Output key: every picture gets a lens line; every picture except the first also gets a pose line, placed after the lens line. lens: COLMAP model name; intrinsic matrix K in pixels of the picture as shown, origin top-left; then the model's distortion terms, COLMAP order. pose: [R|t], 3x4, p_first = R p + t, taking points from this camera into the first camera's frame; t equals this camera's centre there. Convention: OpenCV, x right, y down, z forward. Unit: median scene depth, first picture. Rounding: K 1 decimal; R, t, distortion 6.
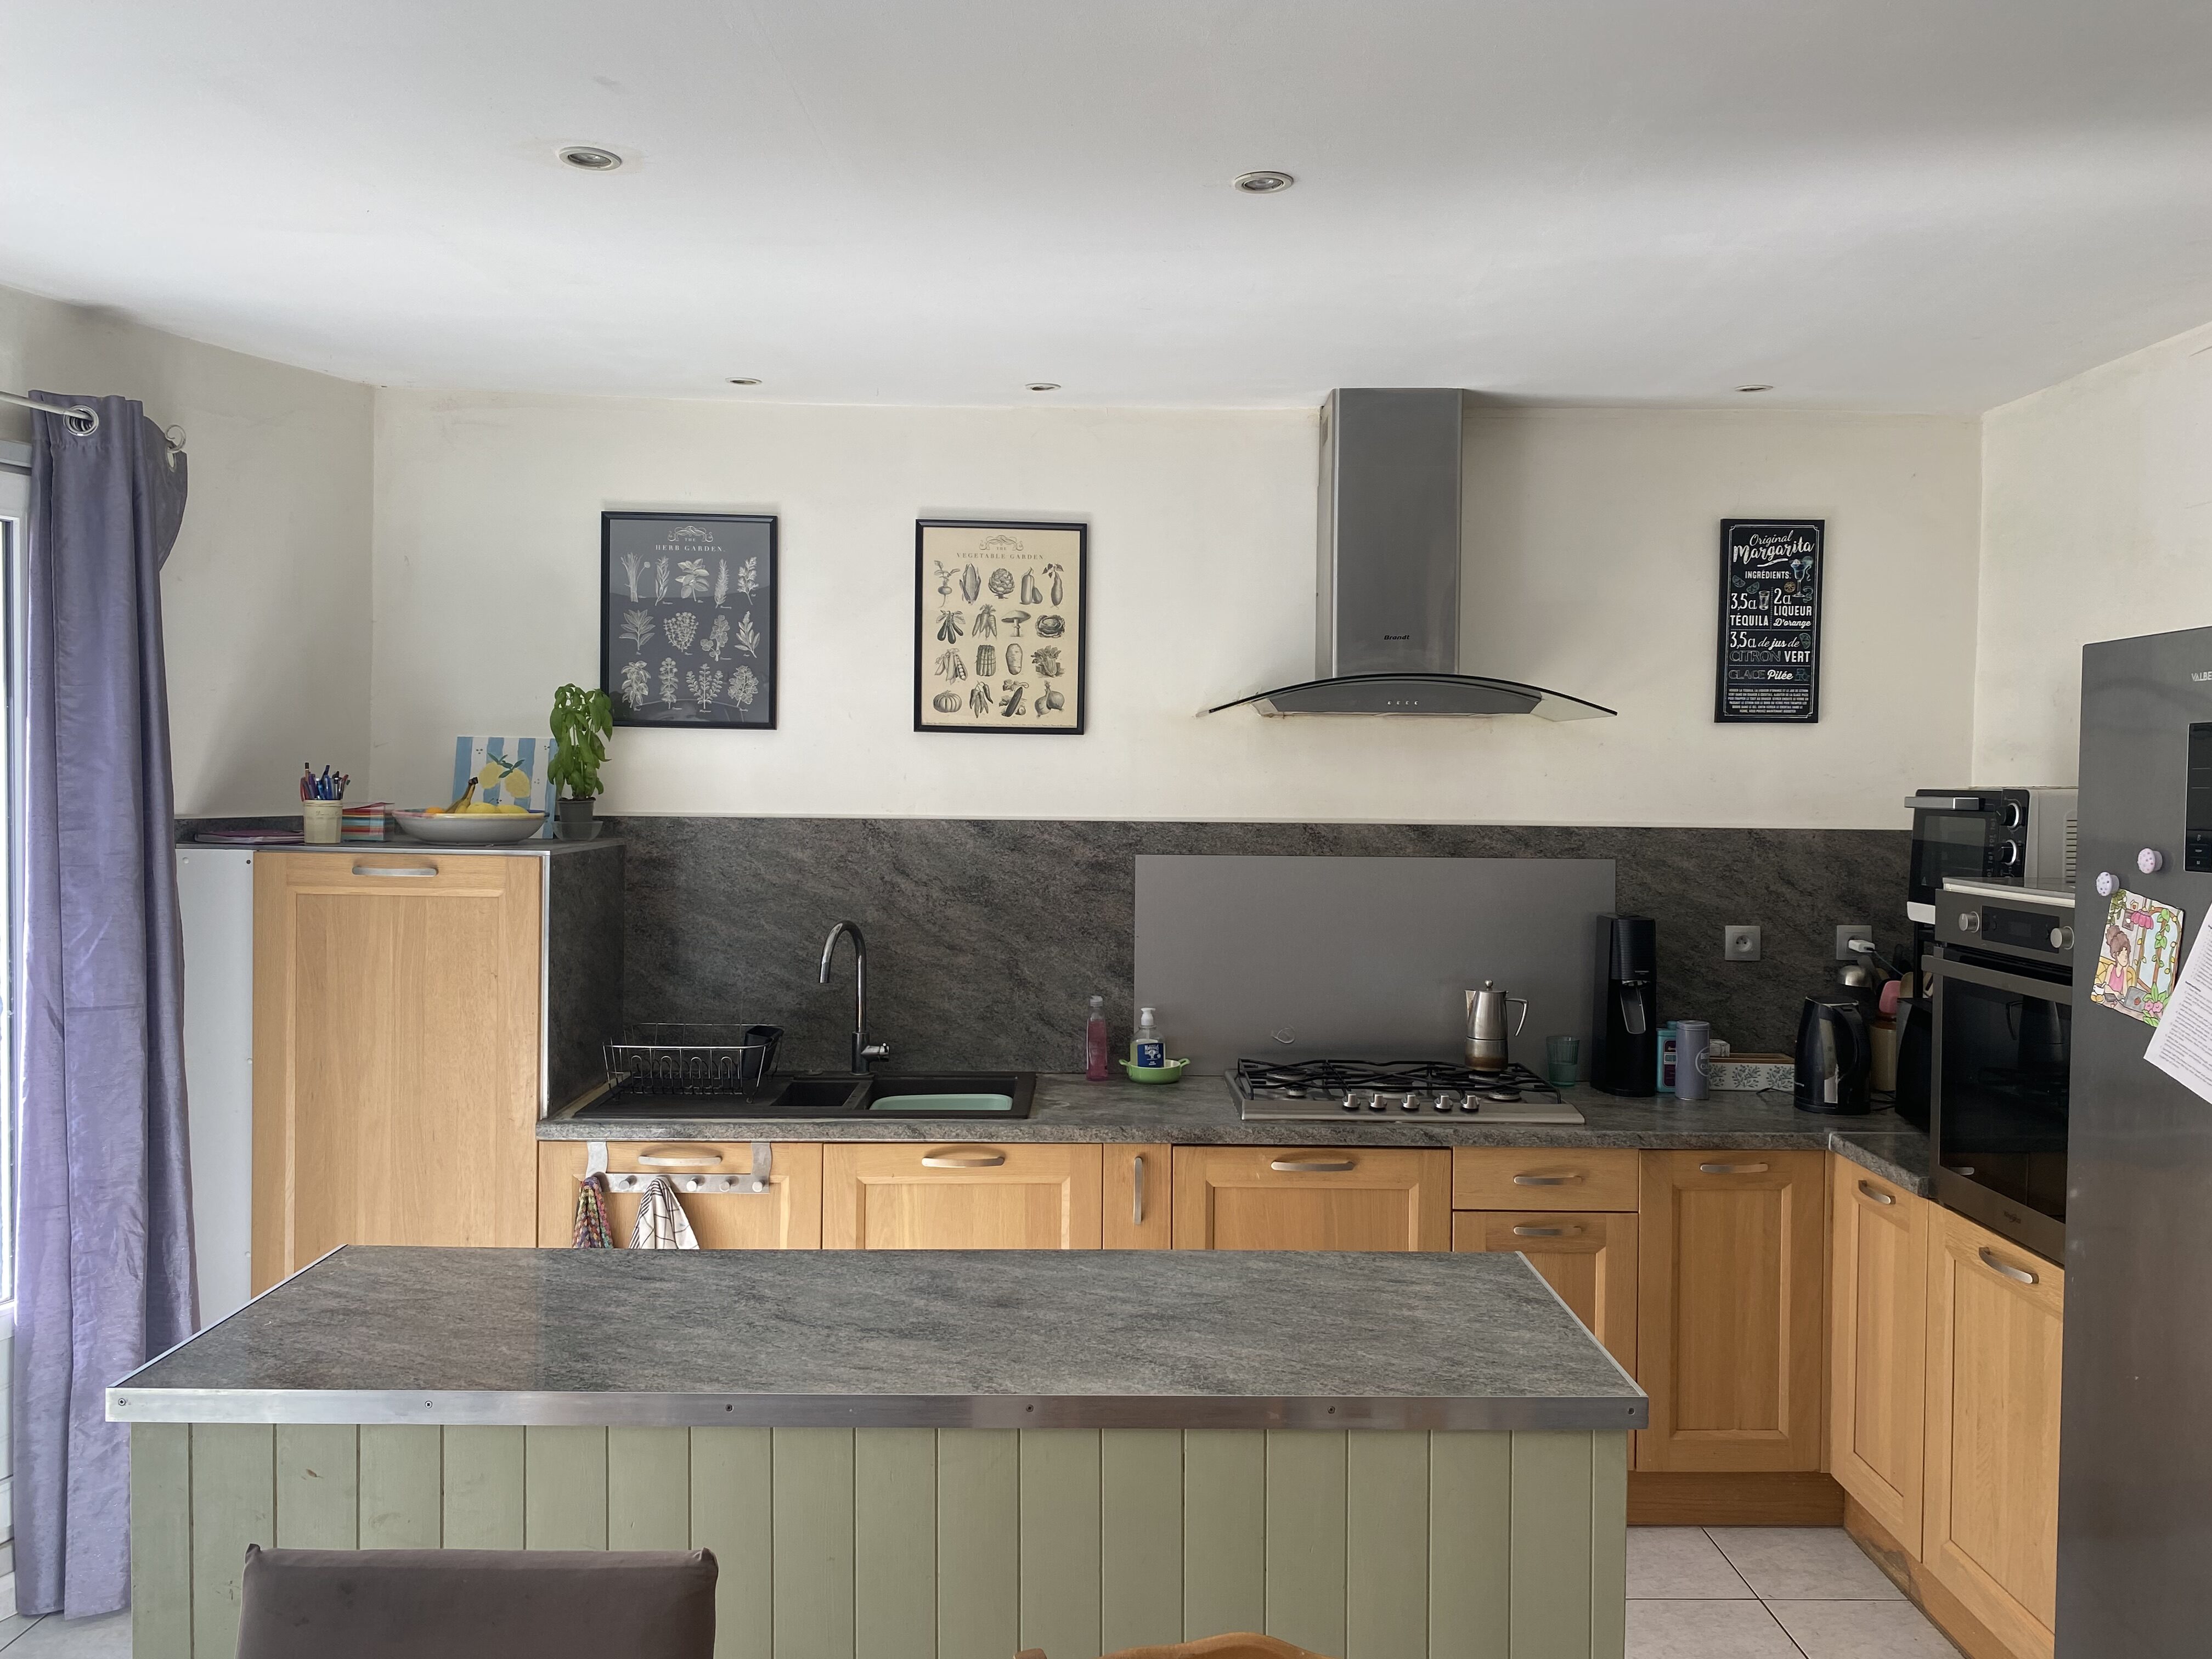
lens RADIAL K [[1684.3, 0, 1124.9], [0, 1684.3, 841.1], [0, 0, 1]] dist [0.030638, -0.029136]
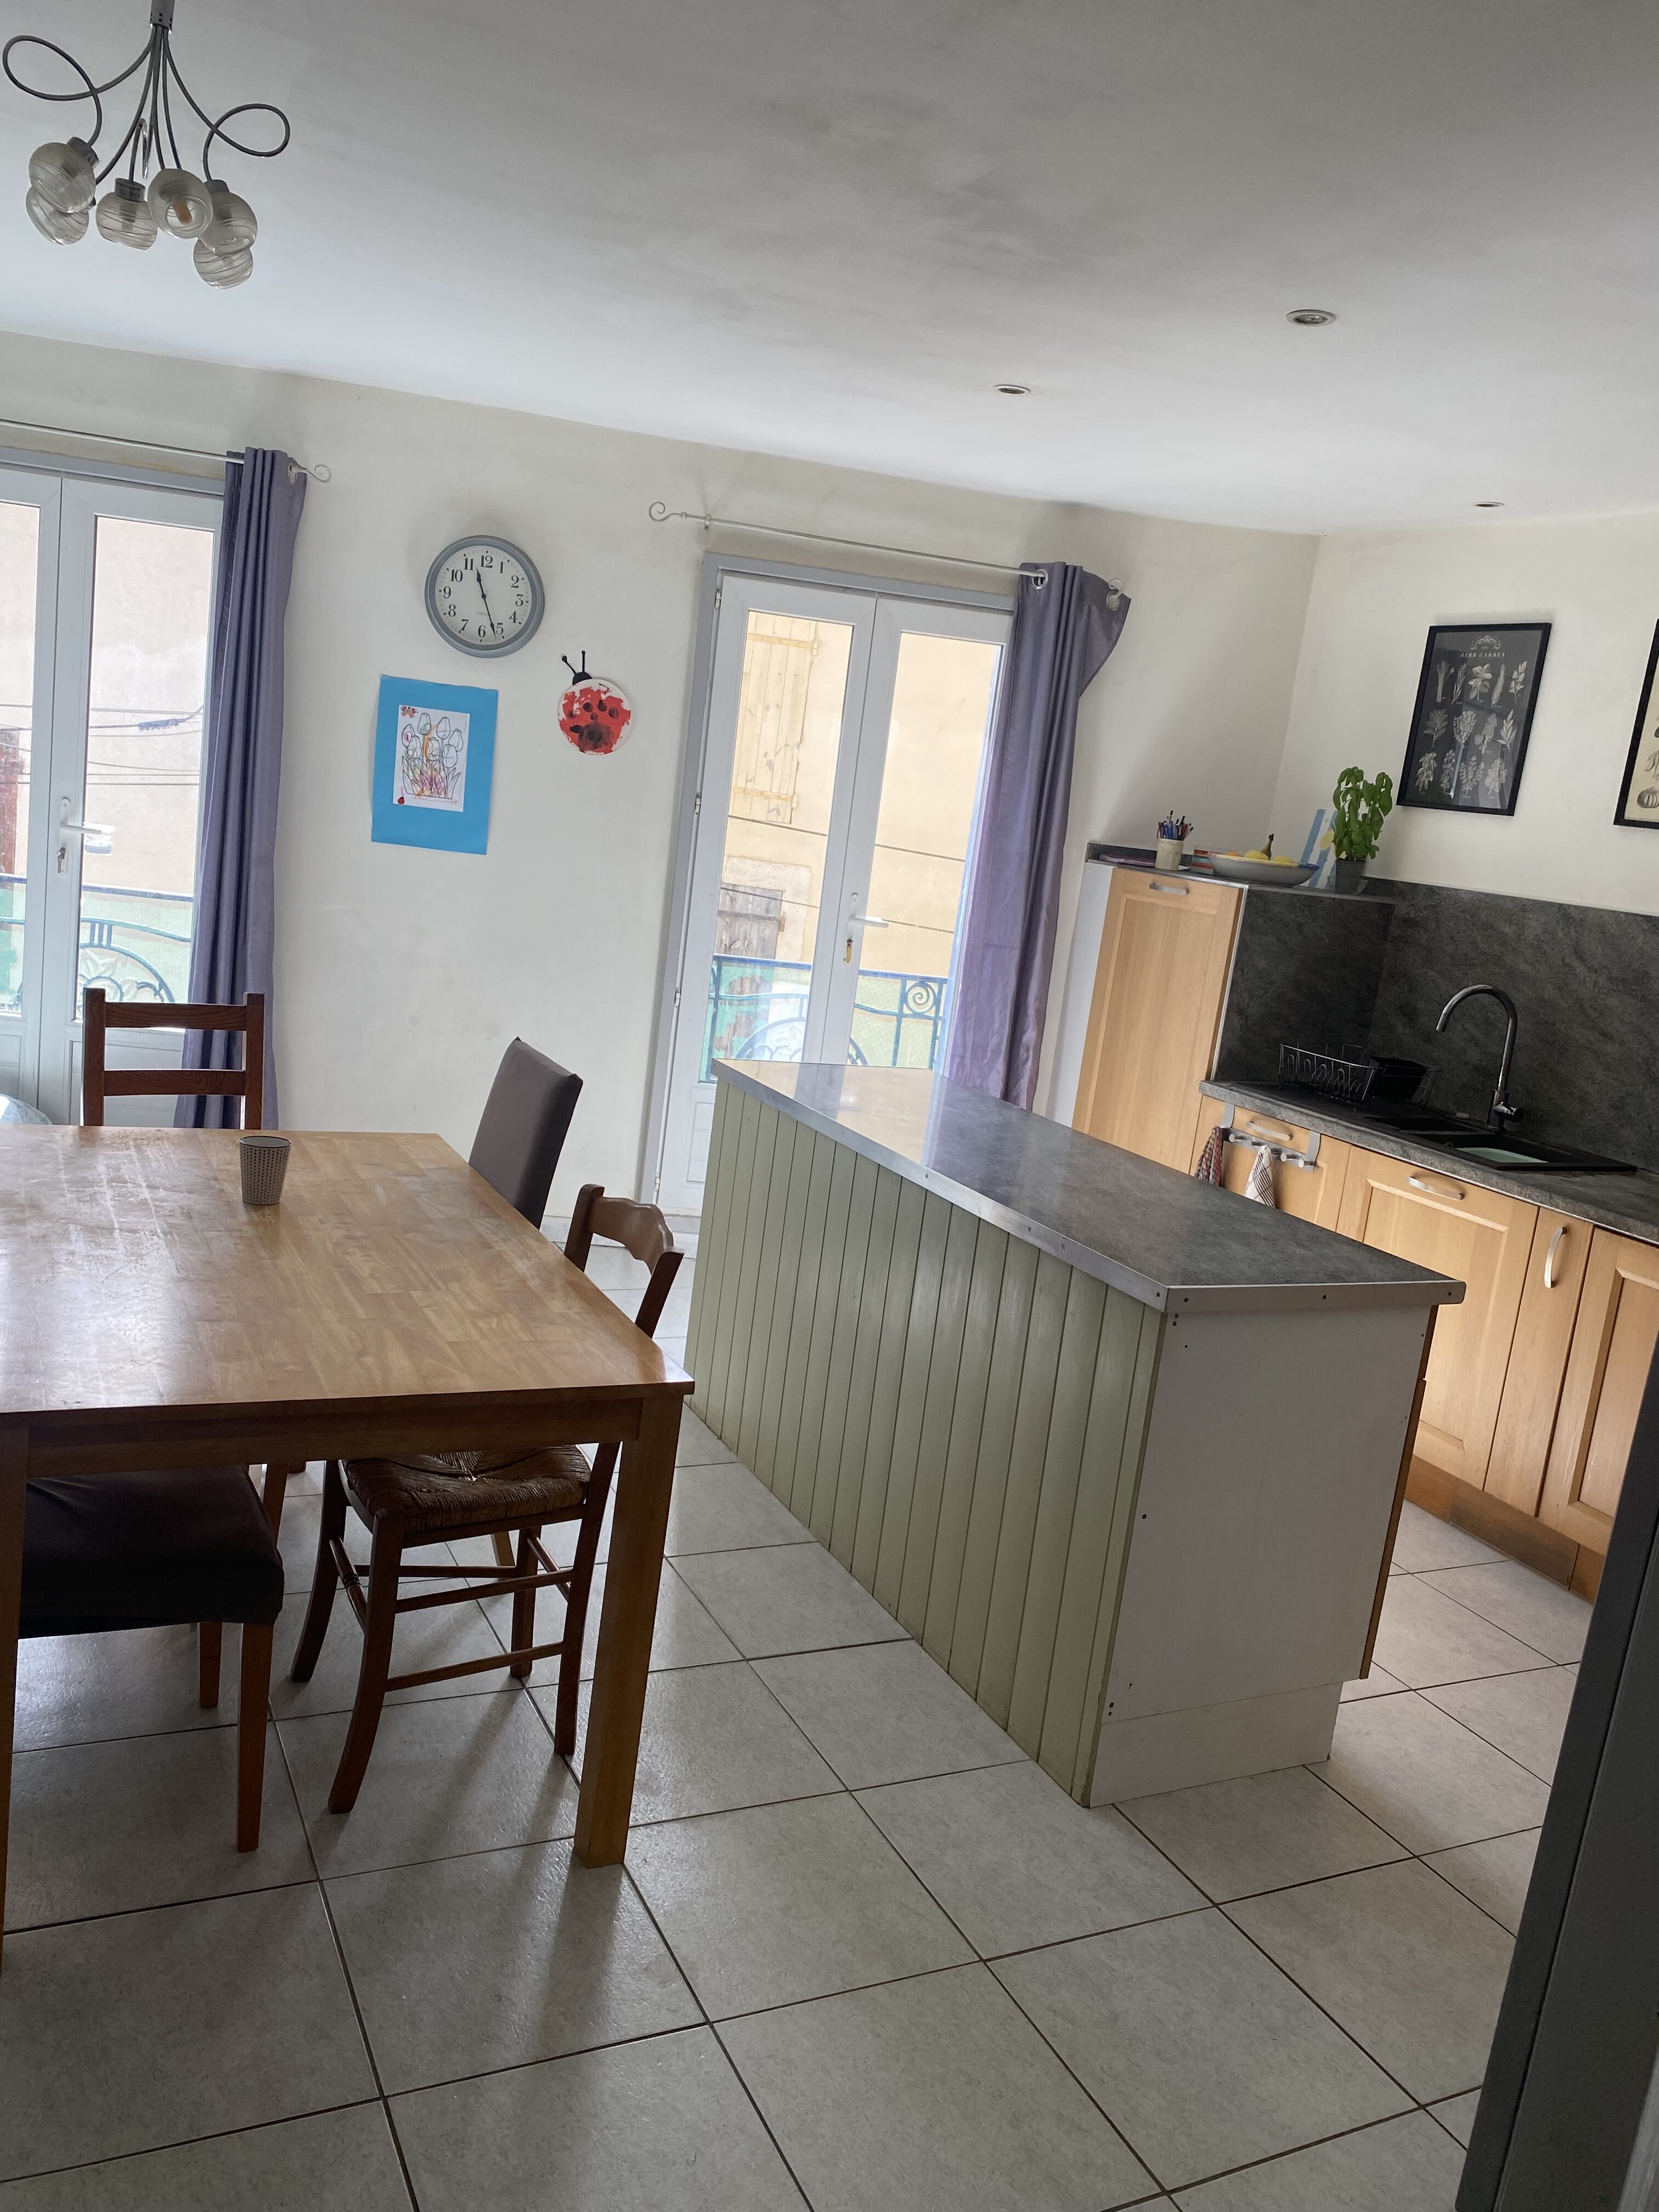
lens RADIAL K [[1684.3, 0, 829.3], [0, 1684.3, 1083.1], [0, 0, 1]] dist [0.030638, -0.029136]
pose [[0.450087, 0.196125, -0.871181, 0.698527], [-0.151787, 0.978189, 0.141796, 0.019316], [0.879990, 0.068414, 0.470040, 0.096194]]
